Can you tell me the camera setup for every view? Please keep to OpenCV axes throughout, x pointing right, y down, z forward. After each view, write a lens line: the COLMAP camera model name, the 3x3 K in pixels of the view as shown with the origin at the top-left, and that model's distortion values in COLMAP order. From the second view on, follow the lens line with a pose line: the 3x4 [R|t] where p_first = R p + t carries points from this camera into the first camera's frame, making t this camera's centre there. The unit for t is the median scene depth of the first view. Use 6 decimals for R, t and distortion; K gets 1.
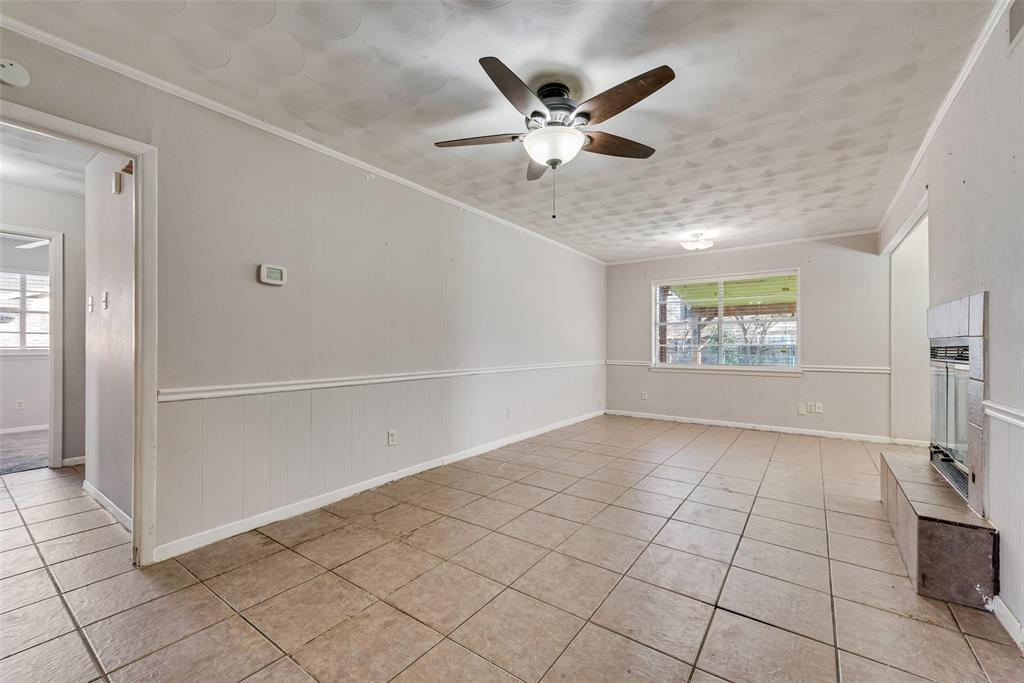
lens RADIAL K [[415.3, 0, 514.0], [0, 415.3, 346.1], [0, 0, 1]] dist [0.013328, -0.000121]
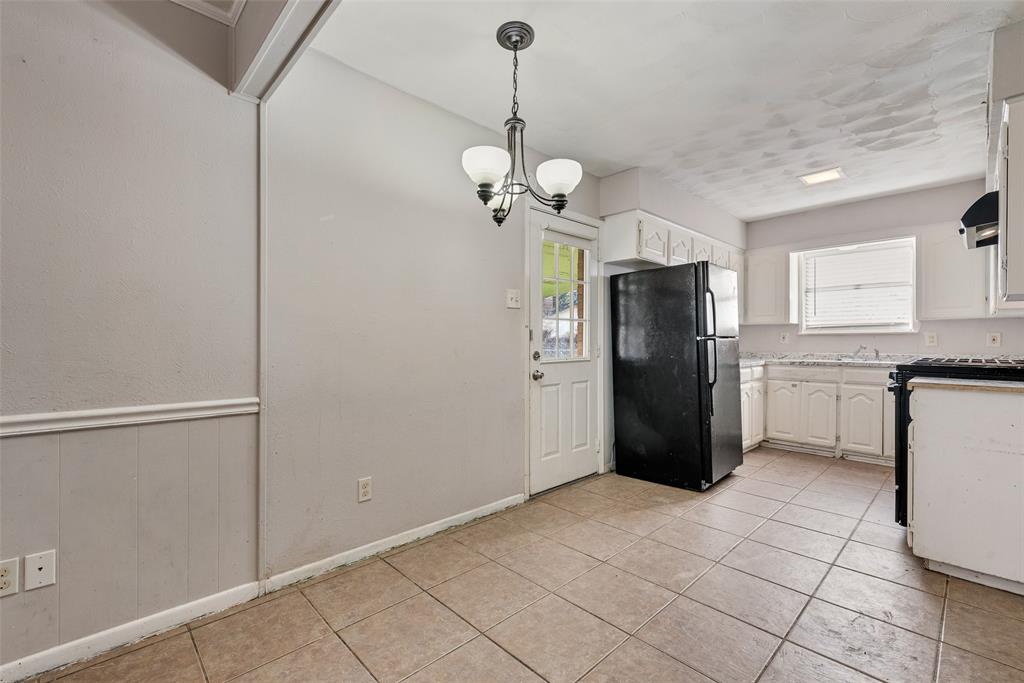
lens RADIAL K [[441.0, 0, 512.0], [0, 441.0, 341.5], [0, 0, 1]] dist [0.001455, 0.000015]
pose [[0.185581, 0.002599, 0.982625, 0.547567], [-0.001436, 0.999996, -0.002373, 0.001055], [-0.982628, -0.000971, 0.185584, 0.702465]]
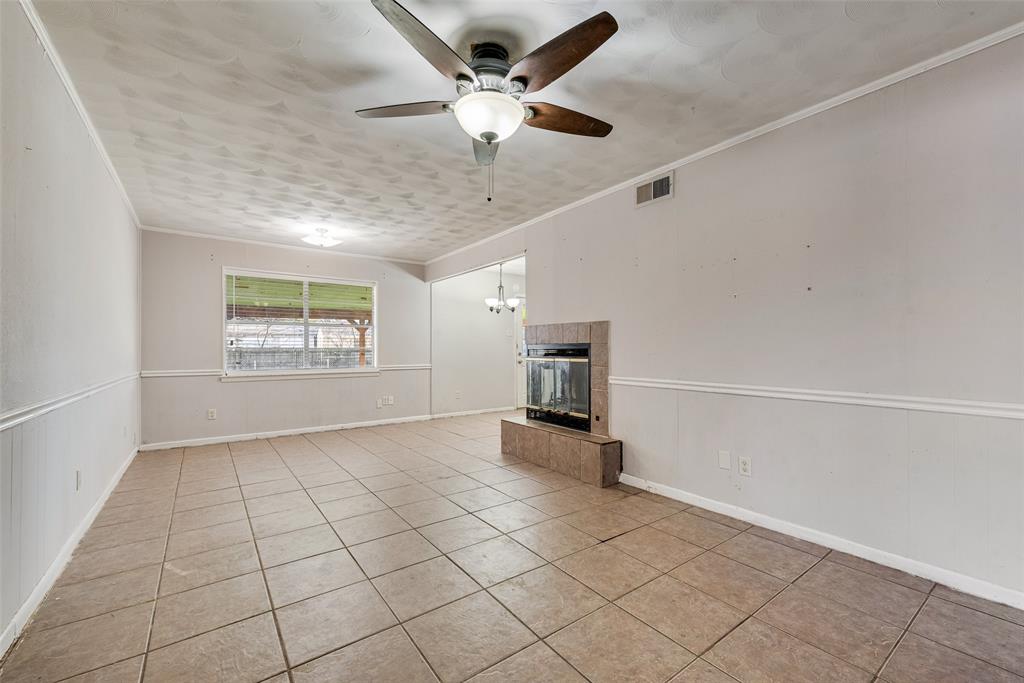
lens RADIAL K [[415.3, 0, 514.0], [0, 415.3, 346.1], [0, 0, 1]] dist [0.013328, -0.000121]
pose [[0.313134, 0.005773, 0.949692, -0.324359], [0.001775, 0.999976, -0.006664, -0.000025], [-0.949707, 0.003773, 0.313116, 0.311186]]
